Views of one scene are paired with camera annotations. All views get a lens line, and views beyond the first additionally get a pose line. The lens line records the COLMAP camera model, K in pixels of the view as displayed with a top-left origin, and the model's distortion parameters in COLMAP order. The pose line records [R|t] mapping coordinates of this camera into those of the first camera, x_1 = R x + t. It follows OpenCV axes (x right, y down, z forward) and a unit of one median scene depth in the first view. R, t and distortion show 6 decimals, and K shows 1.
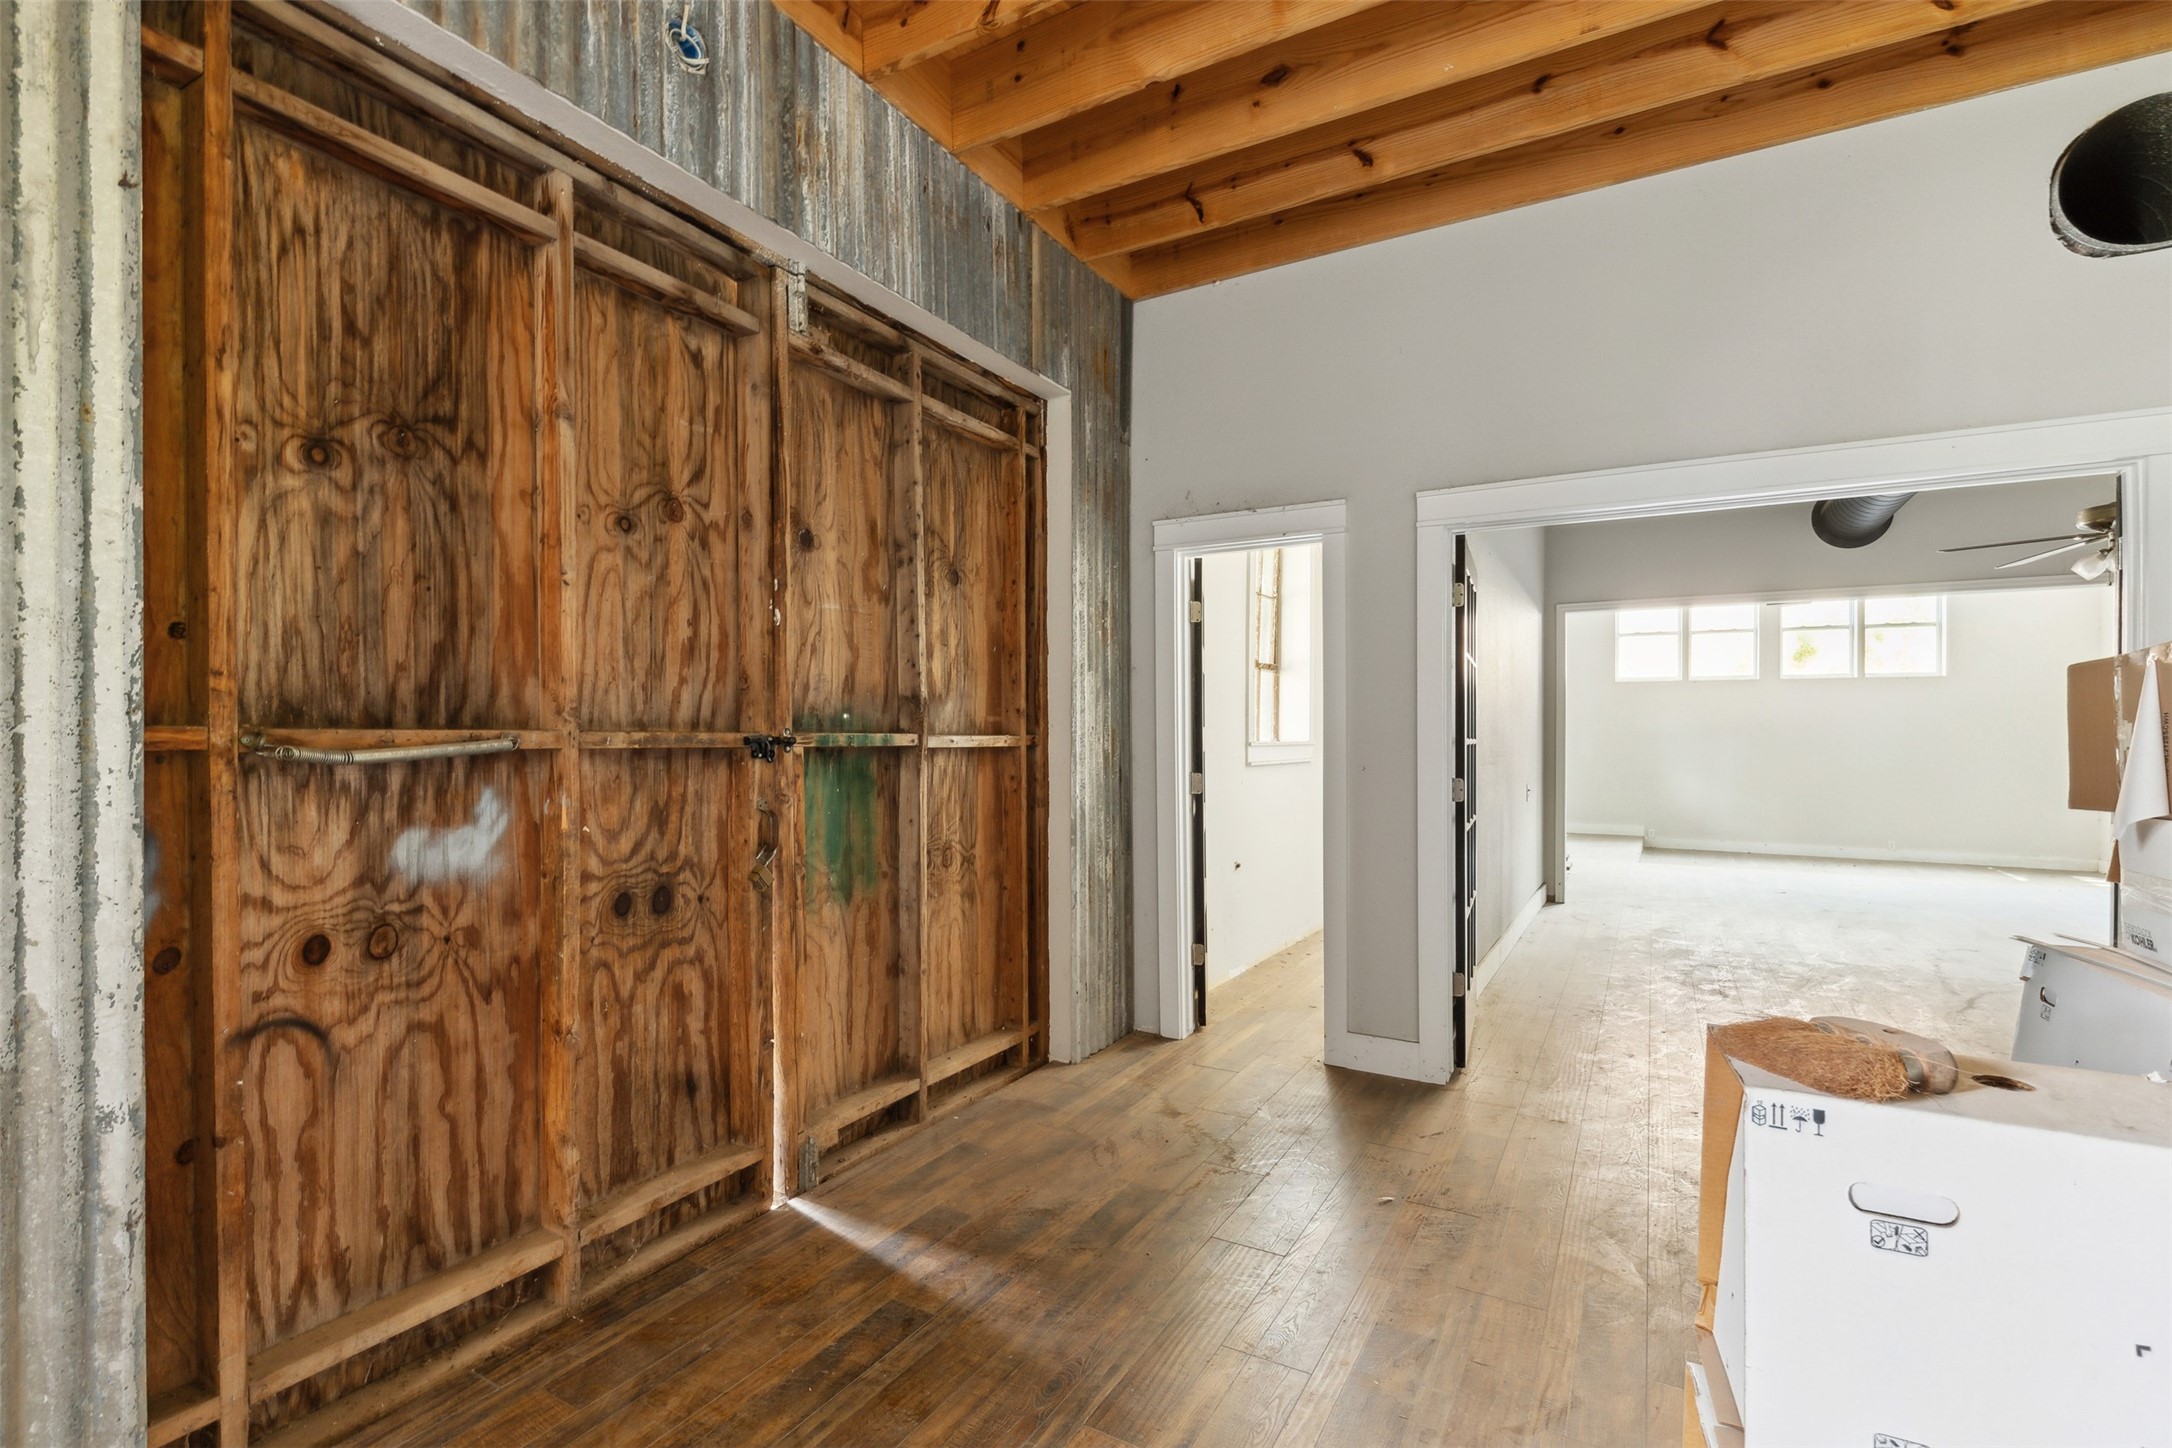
lens RADIAL K [[975.4, 0, 1089.7], [0, 975.4, 728.8], [0, 0, 1]] dist [-0.001482, 0.000051]
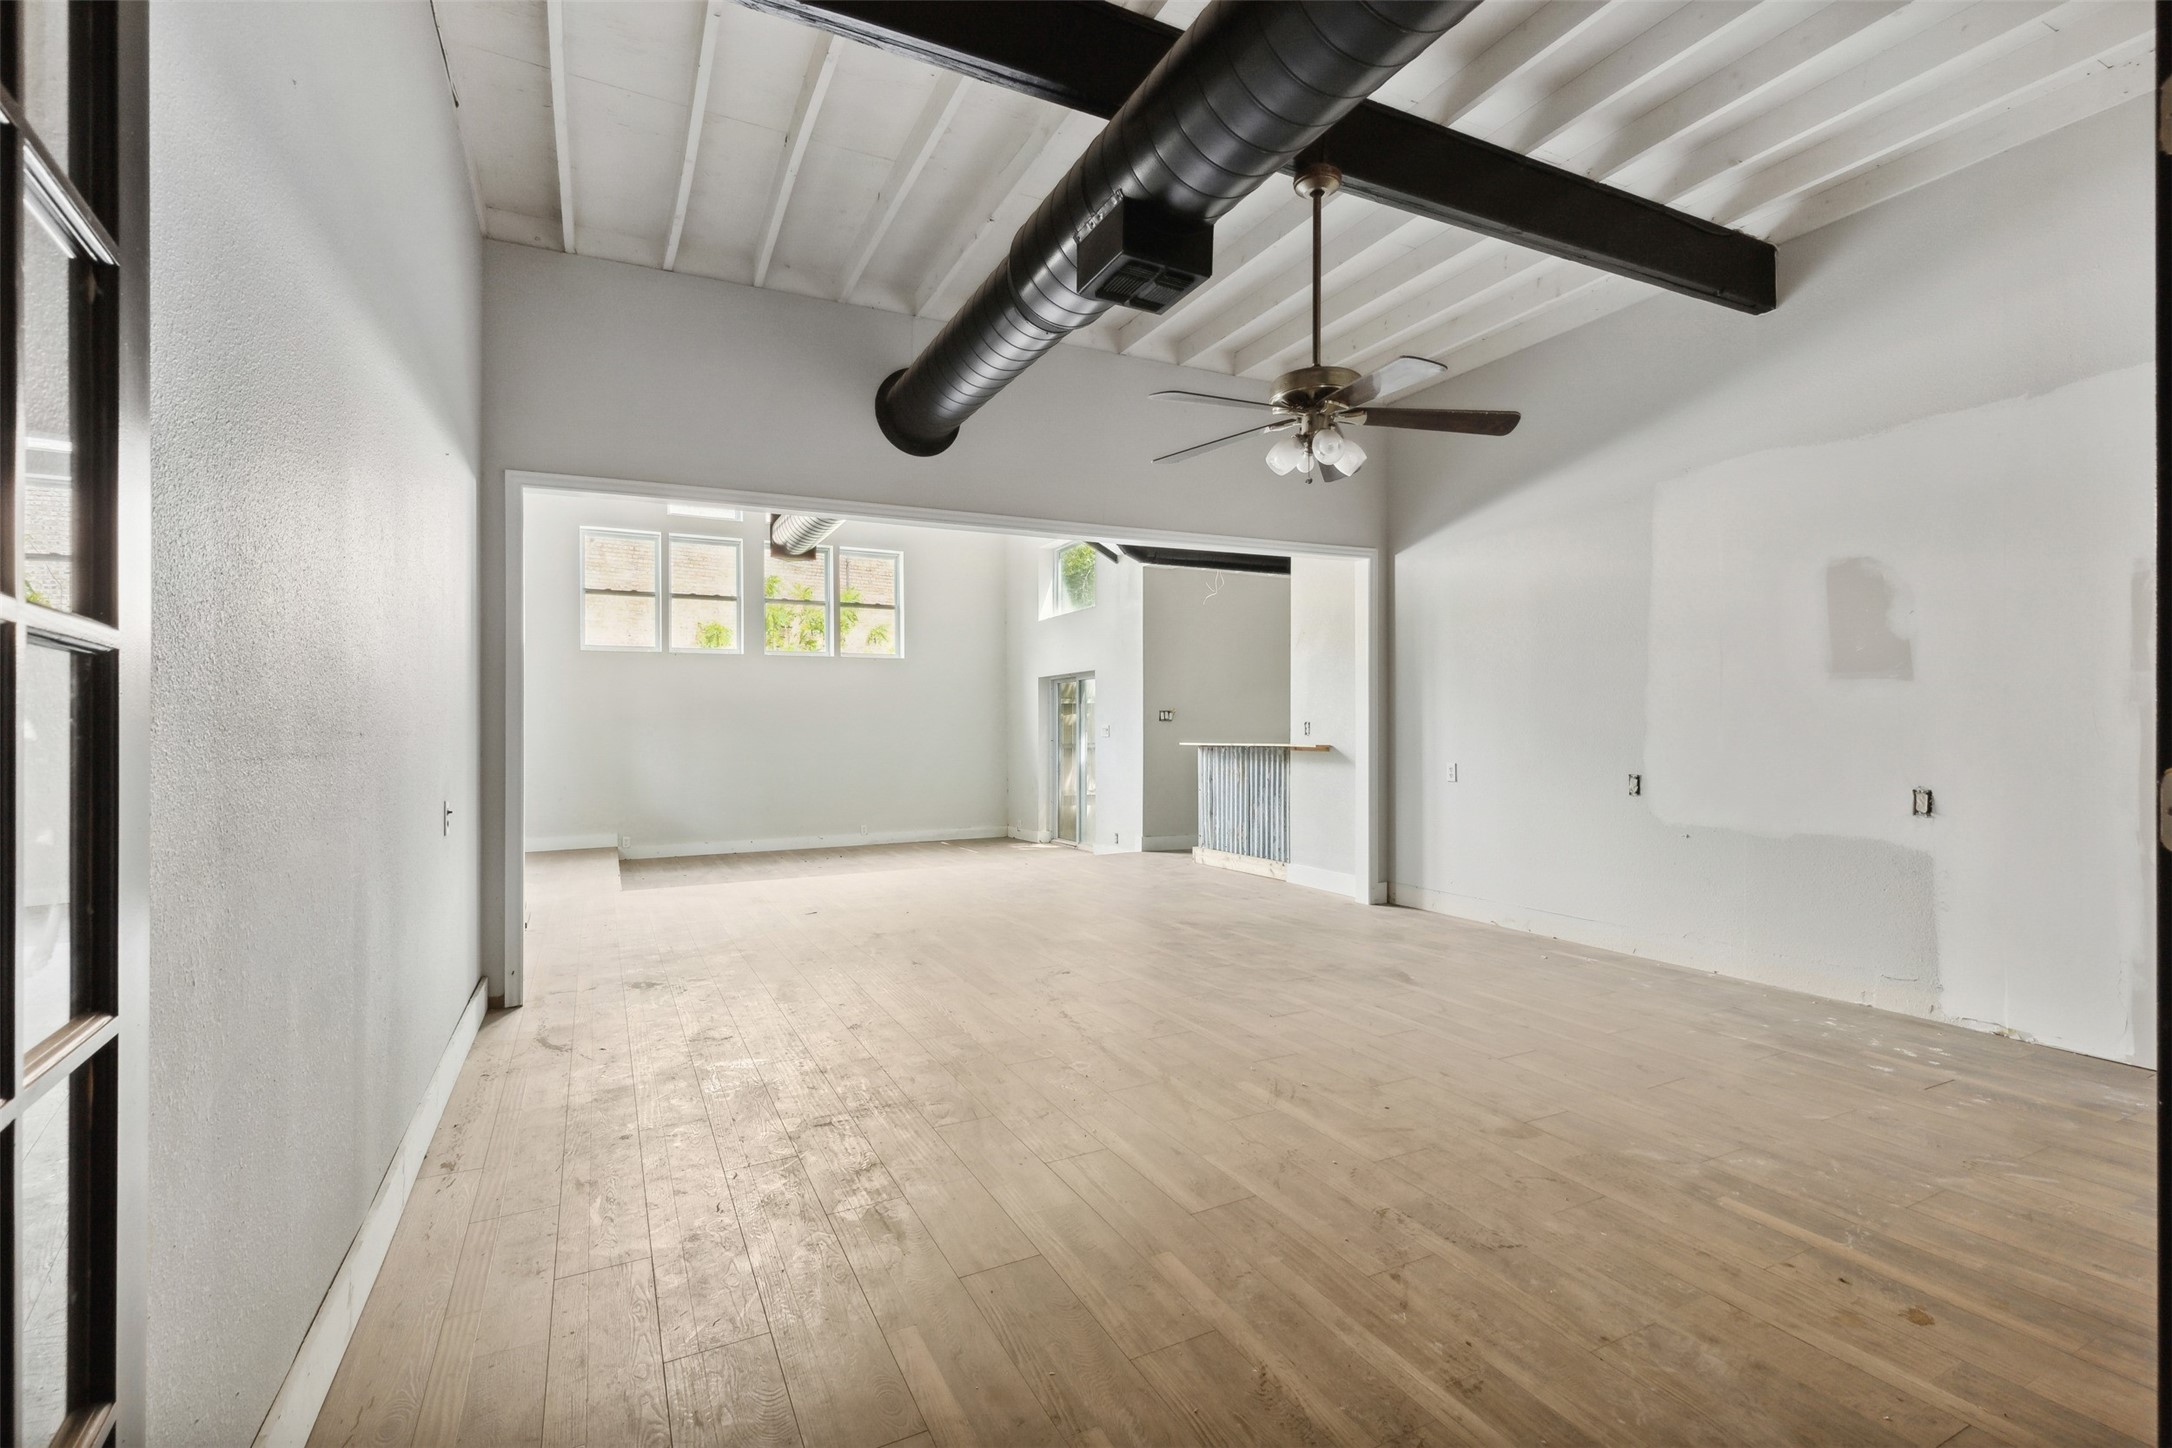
lens RADIAL K [[975.4, 0, 1088.7], [0, 975.4, 717.4], [0, 0, 1]] dist [-0.001482, 0.000051]
pose [[0.547161, 0.001205, 0.837026, 0.193826], [0.005885, 0.999969, -0.005287, 0.018520], [-0.837006, 0.007819, 0.547137, 0.415336]]
